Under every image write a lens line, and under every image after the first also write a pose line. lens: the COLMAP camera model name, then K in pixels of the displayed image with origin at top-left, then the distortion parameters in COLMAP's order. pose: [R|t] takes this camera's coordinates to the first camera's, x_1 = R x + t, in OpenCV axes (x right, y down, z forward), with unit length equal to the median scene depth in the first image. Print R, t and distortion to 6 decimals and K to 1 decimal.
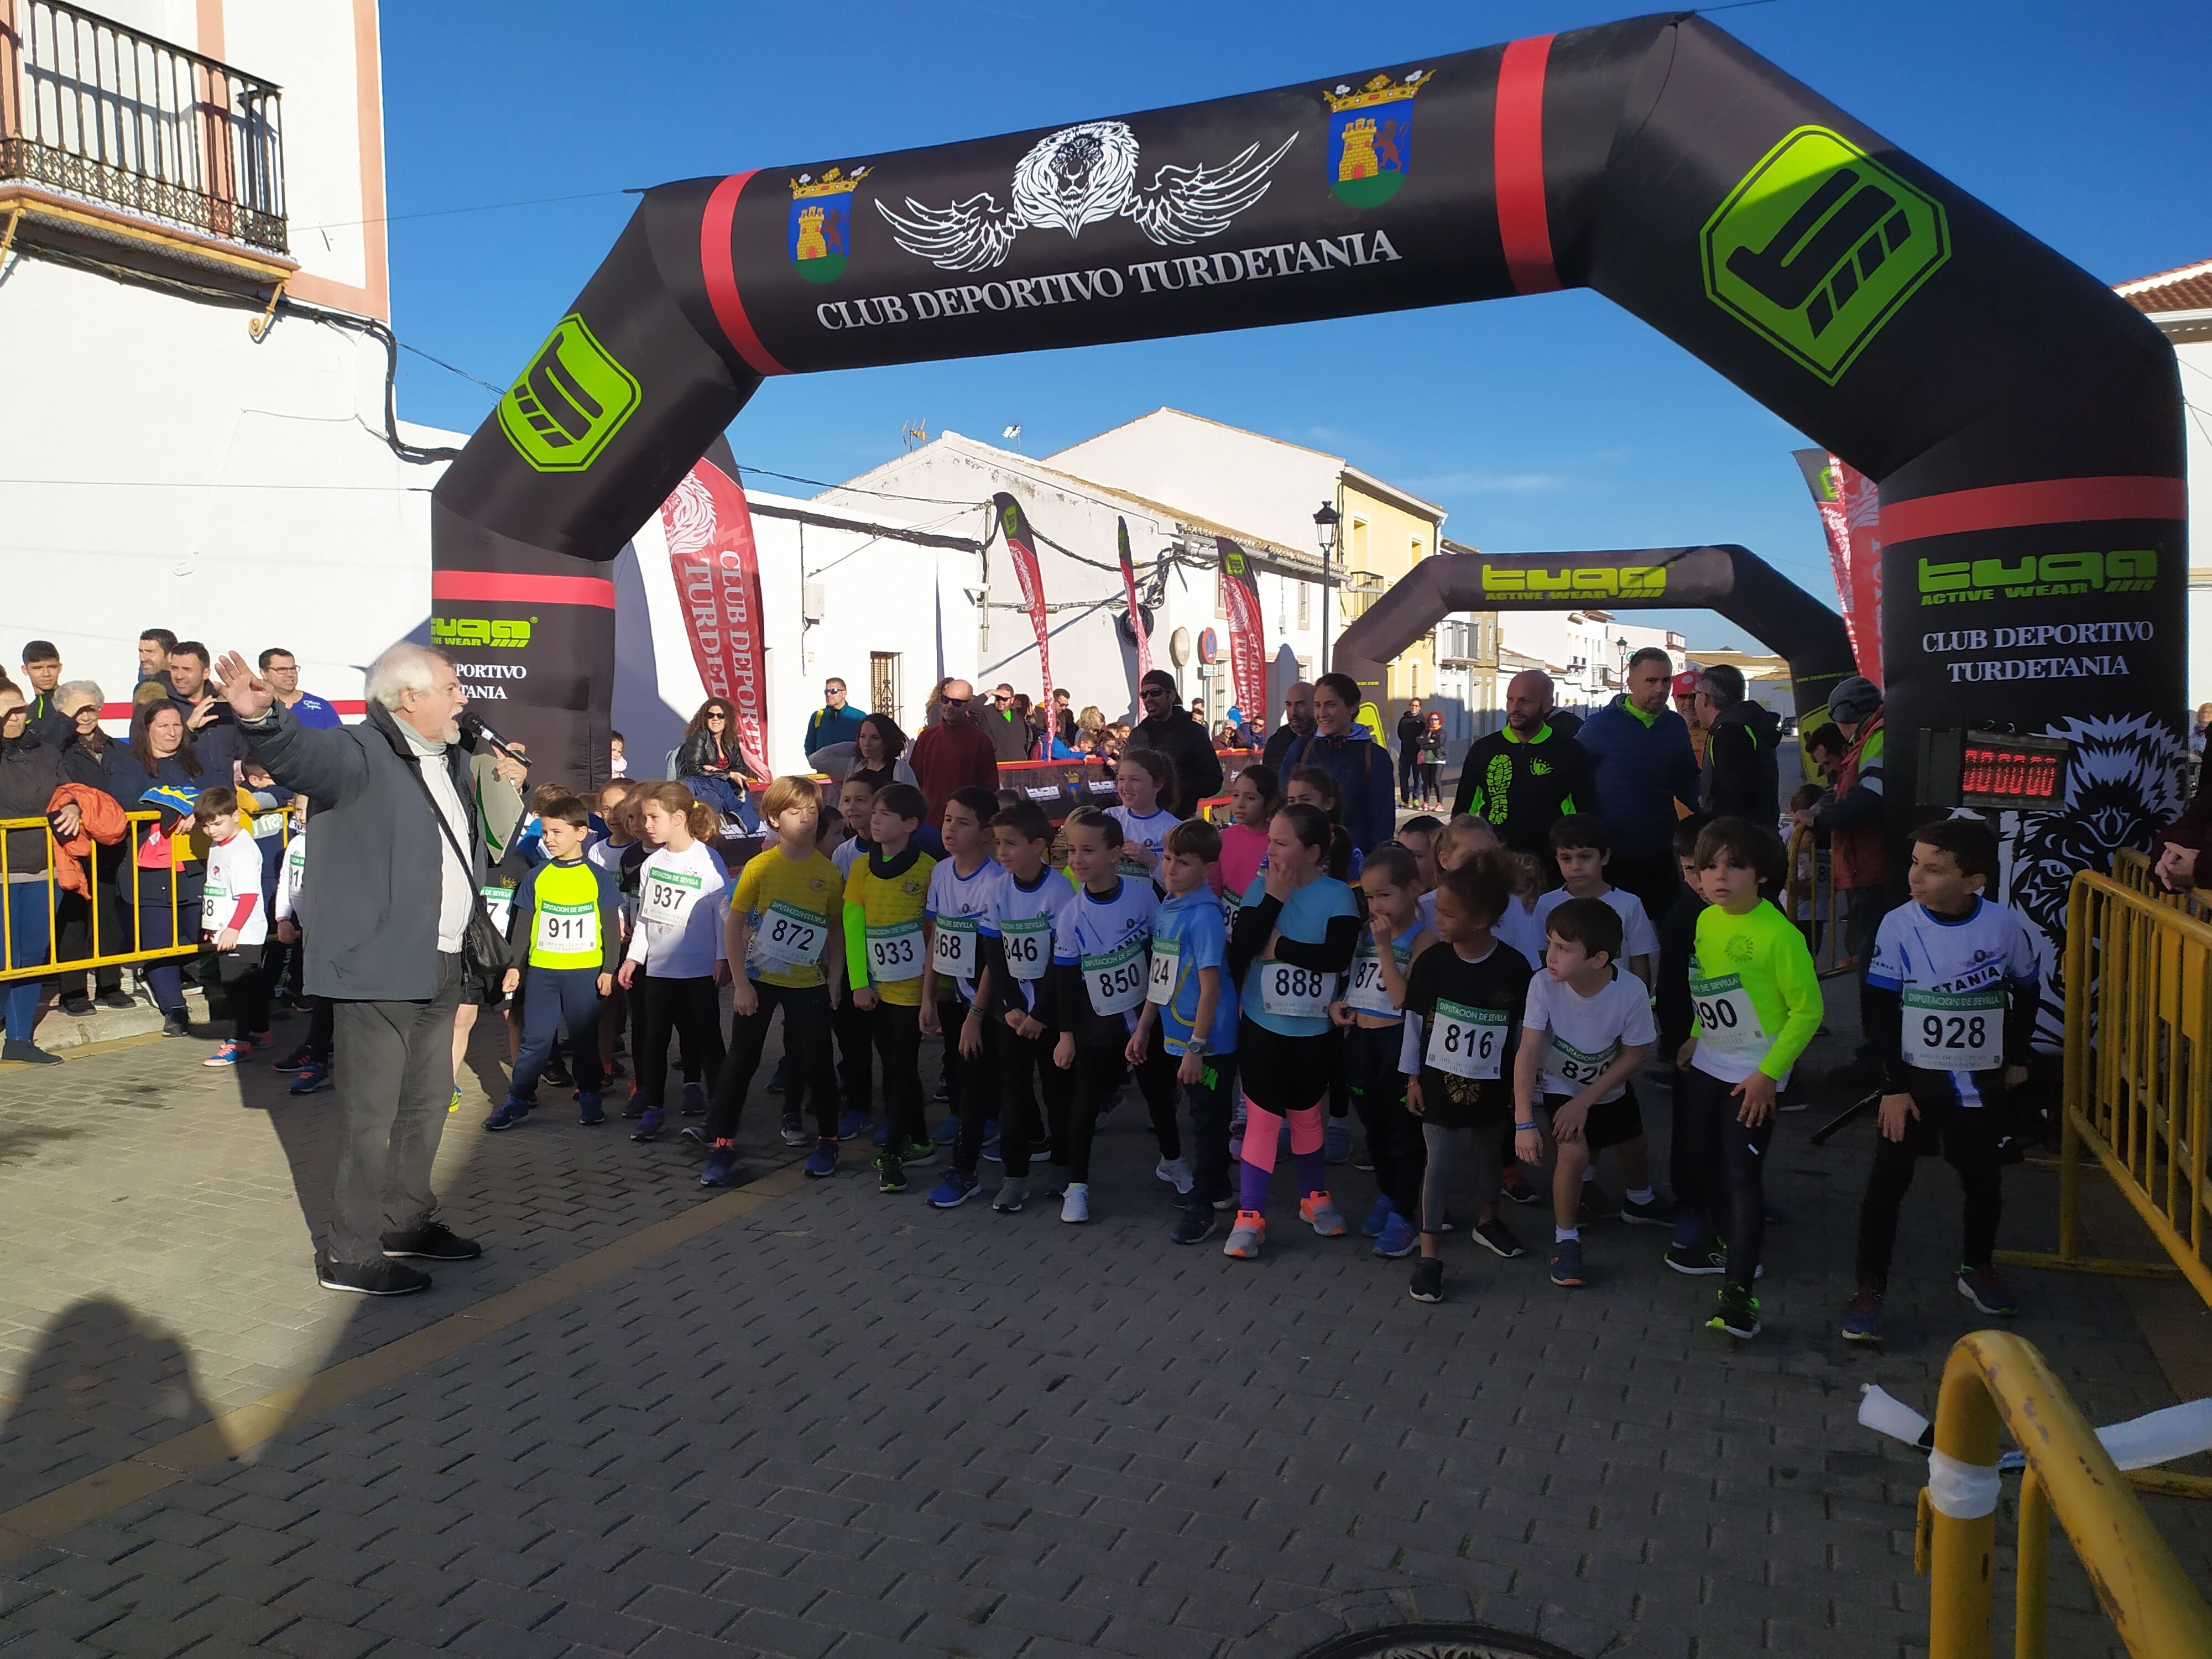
lens RADIAL K [[1672.9, 0, 1109.6], [0, 1672.9, 837.8], [0, 0, 1]] dist [0.045750, 0.001357]
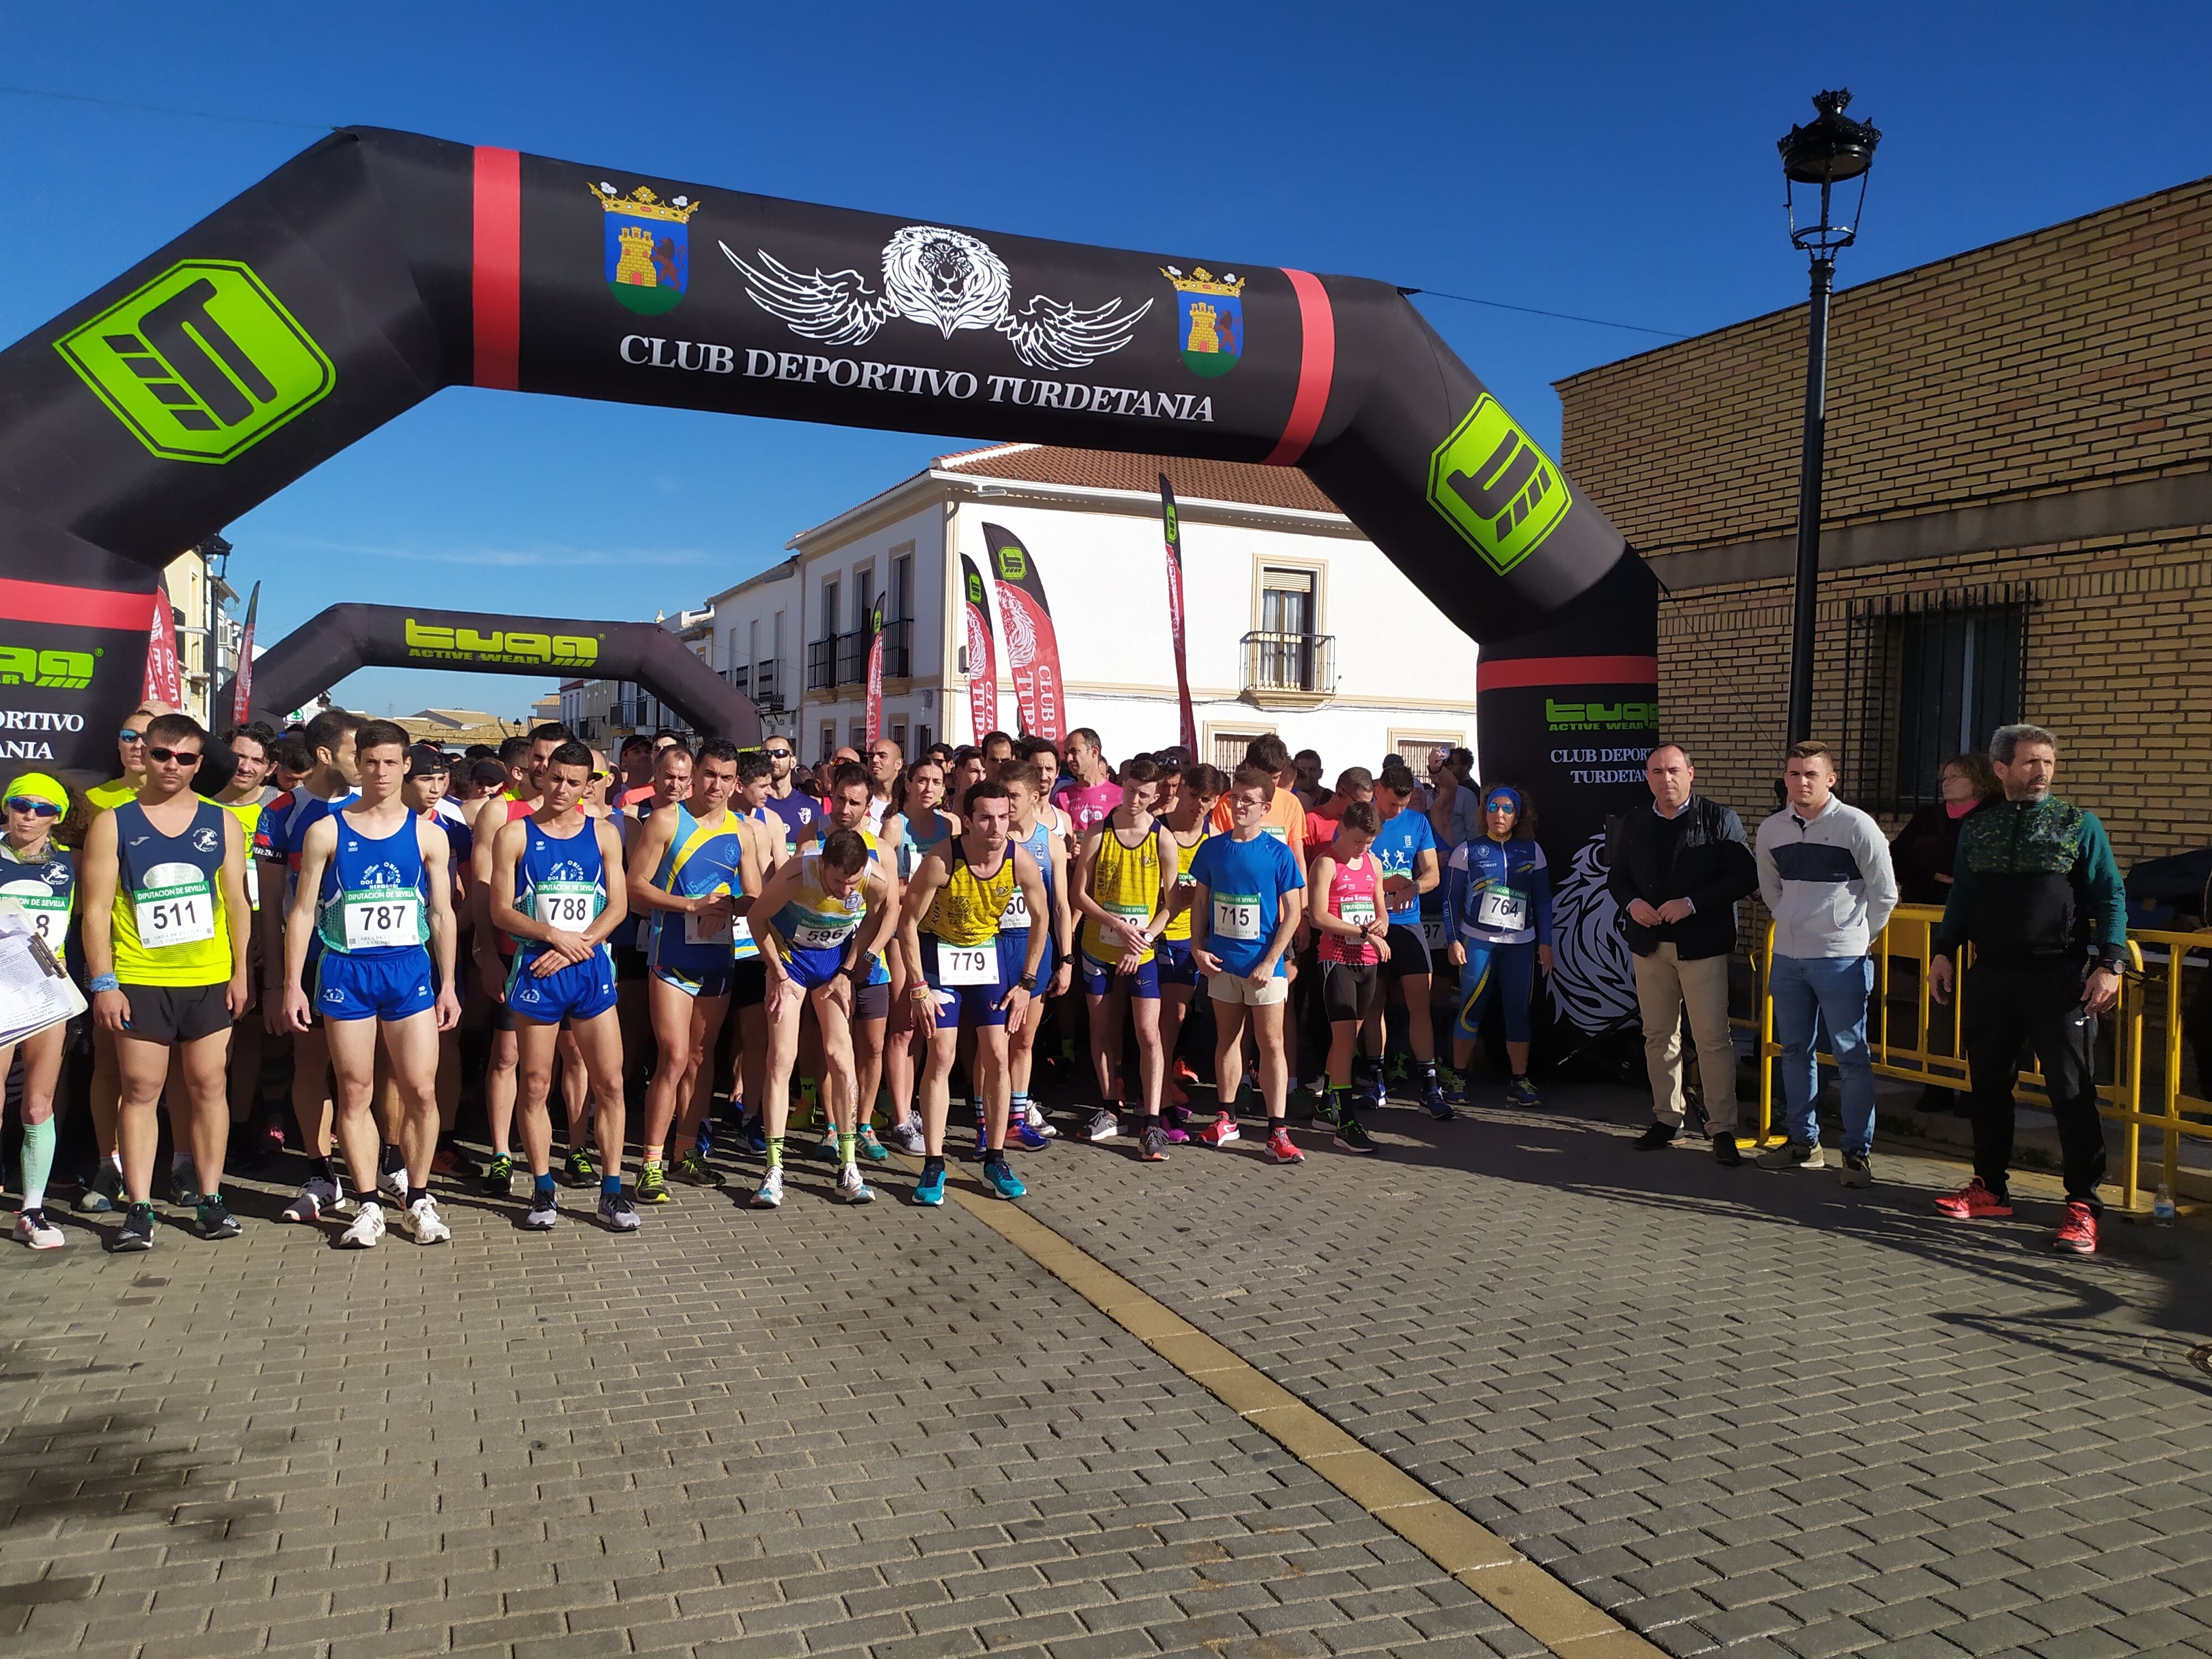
lens RADIAL K [[1669.4, 0, 1082.7], [0, 1669.4, 816.3], [0, 0, 1]] dist [0.058274, -0.067299]
pose [[0.697293, -0.010897, 0.716704, -0.695451], [0.021352, 0.999756, -0.005573, -0.054835], [-0.716468, 0.019189, 0.697356, 0.224572]]
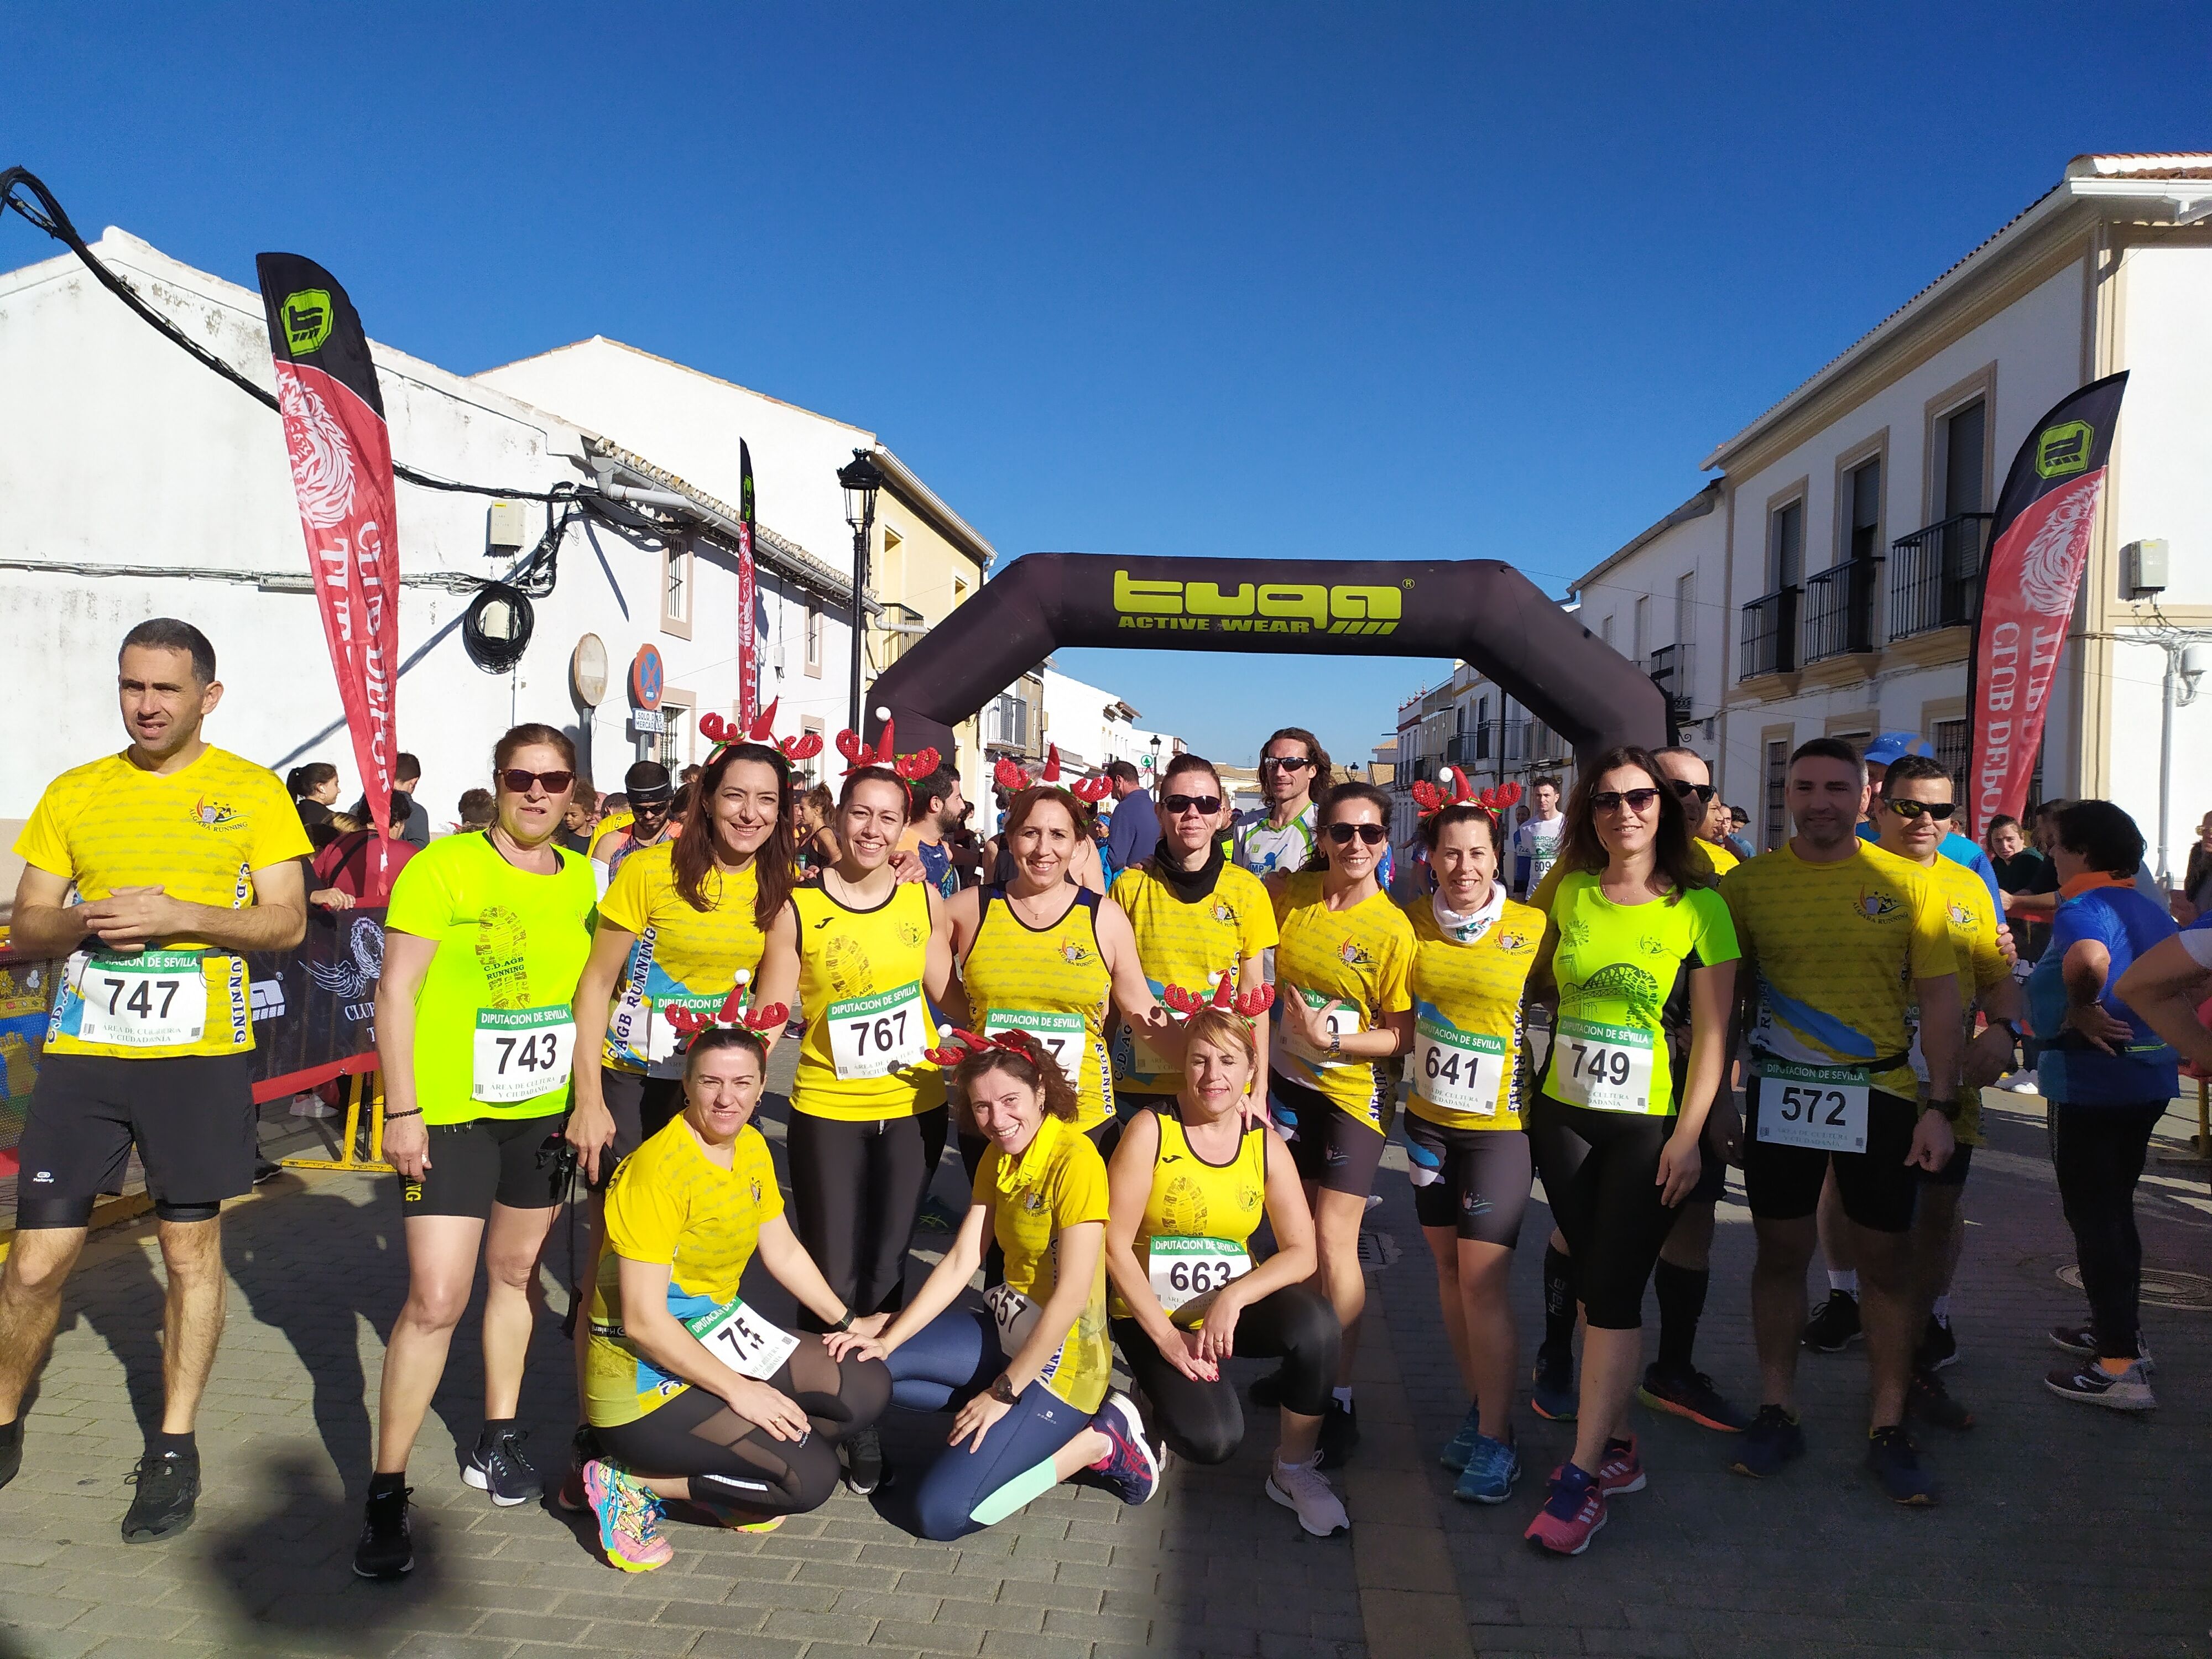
lens RADIAL K [[1669.4, 0, 1082.7], [0, 1669.4, 816.3], [0, 0, 1]] dist [0.058274, -0.067299]
pose [[0.954291, 0.012228, 0.298630, 0.166052], [0.000240, 0.999131, -0.041679, -0.090956], [-0.298880, 0.039846, 0.953459, 1.605989]]
